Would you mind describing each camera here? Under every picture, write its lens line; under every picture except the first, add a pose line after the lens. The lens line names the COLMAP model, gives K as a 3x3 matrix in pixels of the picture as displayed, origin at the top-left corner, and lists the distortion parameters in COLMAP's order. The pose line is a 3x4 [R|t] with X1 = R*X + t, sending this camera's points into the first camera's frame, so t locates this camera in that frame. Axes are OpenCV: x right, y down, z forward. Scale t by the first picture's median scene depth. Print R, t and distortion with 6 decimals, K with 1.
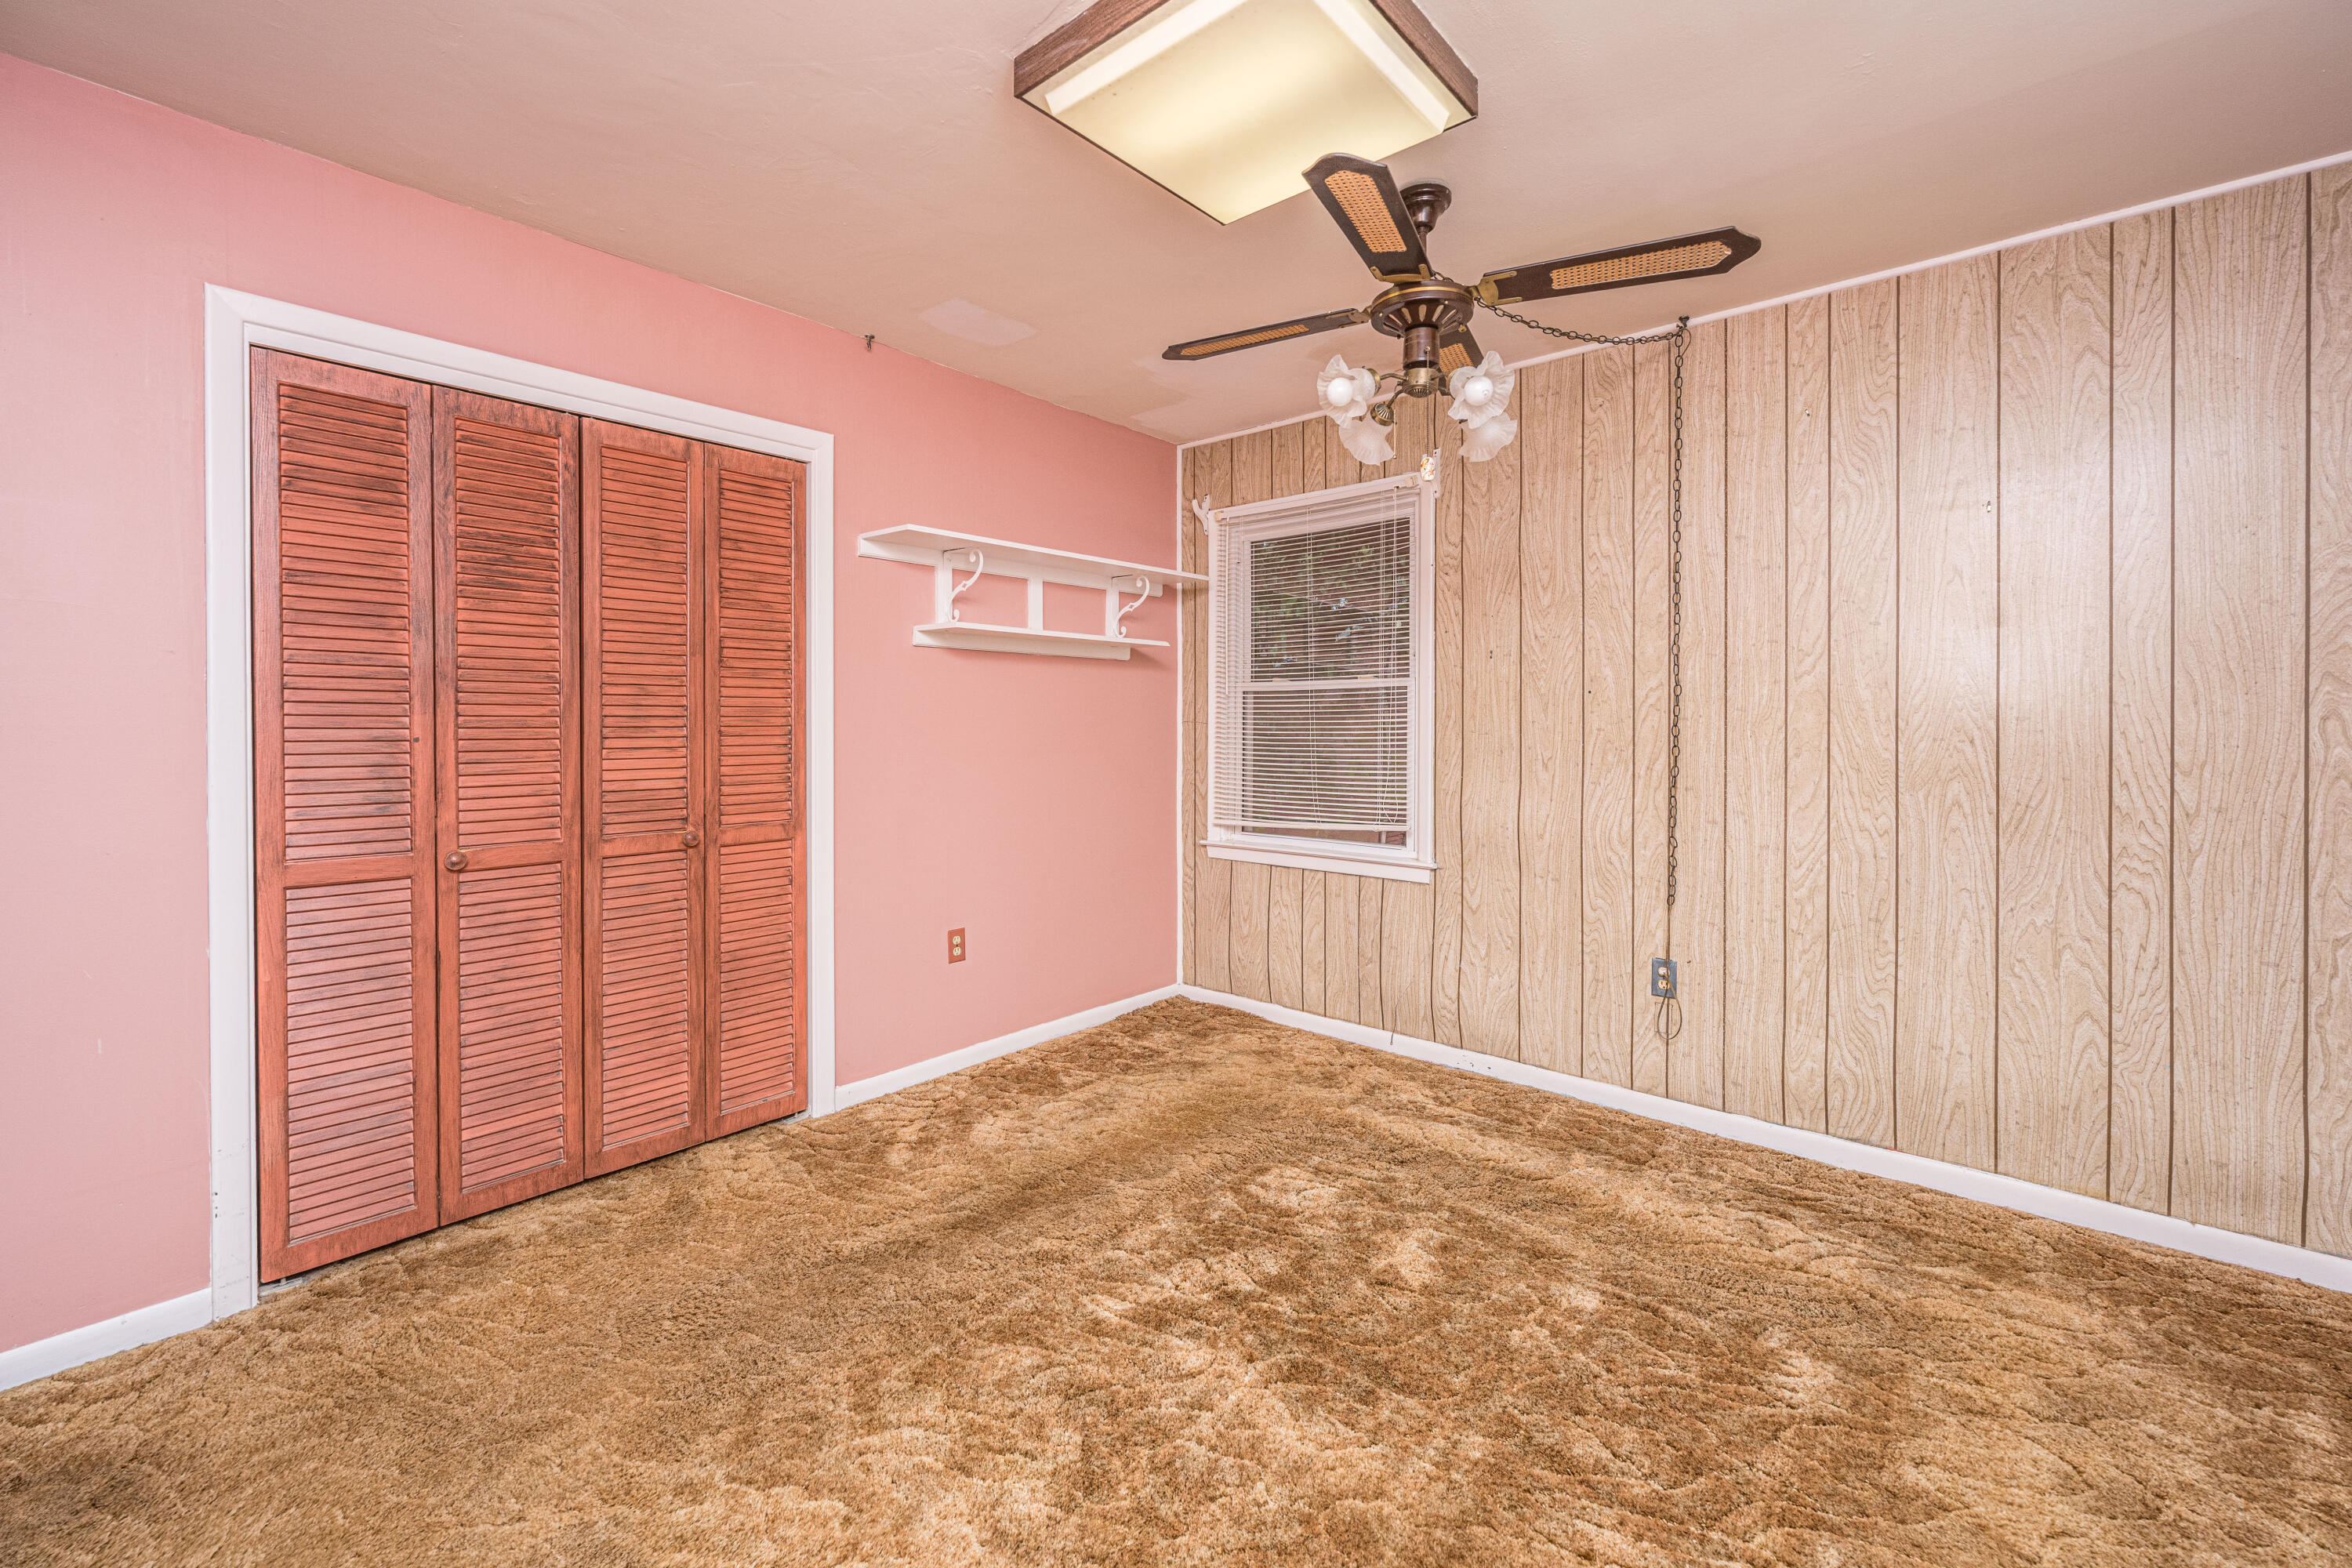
lens RADIAL K [[966.8, 0, 1179.7], [0, 966.8, 710.3], [0, 0, 1]] dist [-0.001026, 0.000124]
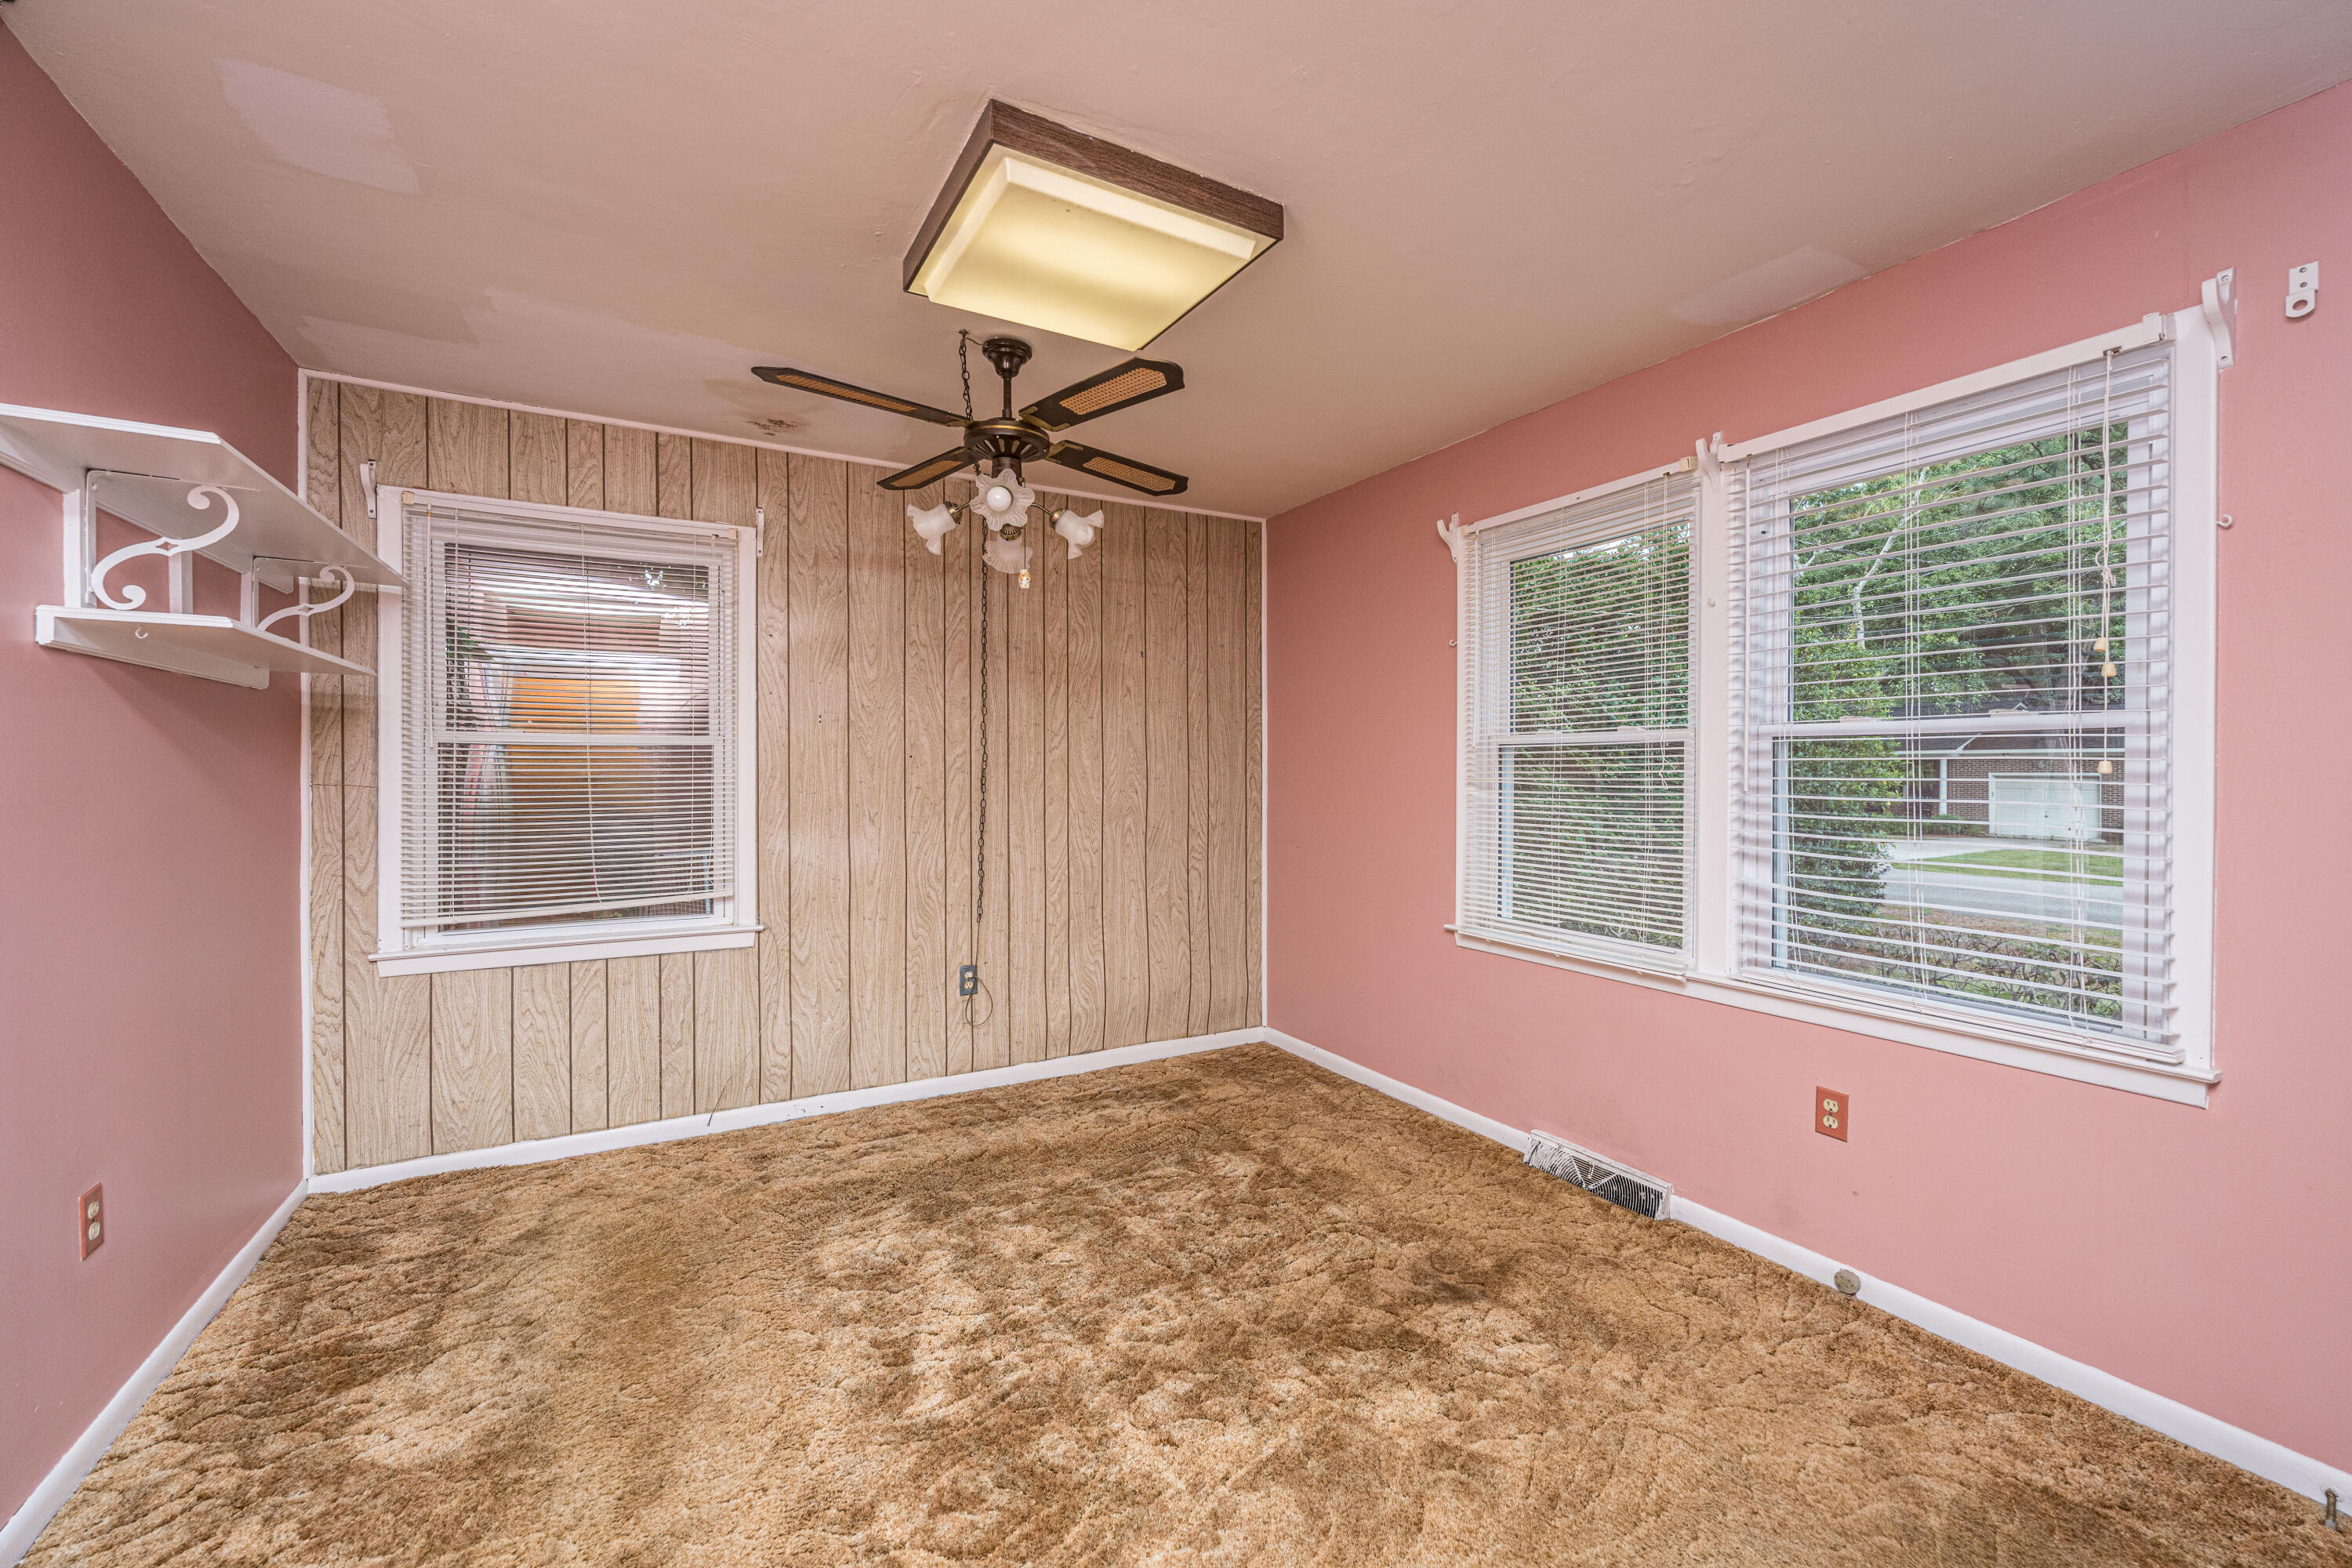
lens RADIAL K [[945.2, 0, 1179.7], [0, 945.2, 753.2], [0, 0, 1]] dist [-0.001283, 0.000227]
pose [[0.337046, 0.015913, 0.941354, -0.592112], [-0.012029, 0.999848, -0.012595, -0.012972], [-0.941411, -0.007078, 0.337187, 0.309572]]
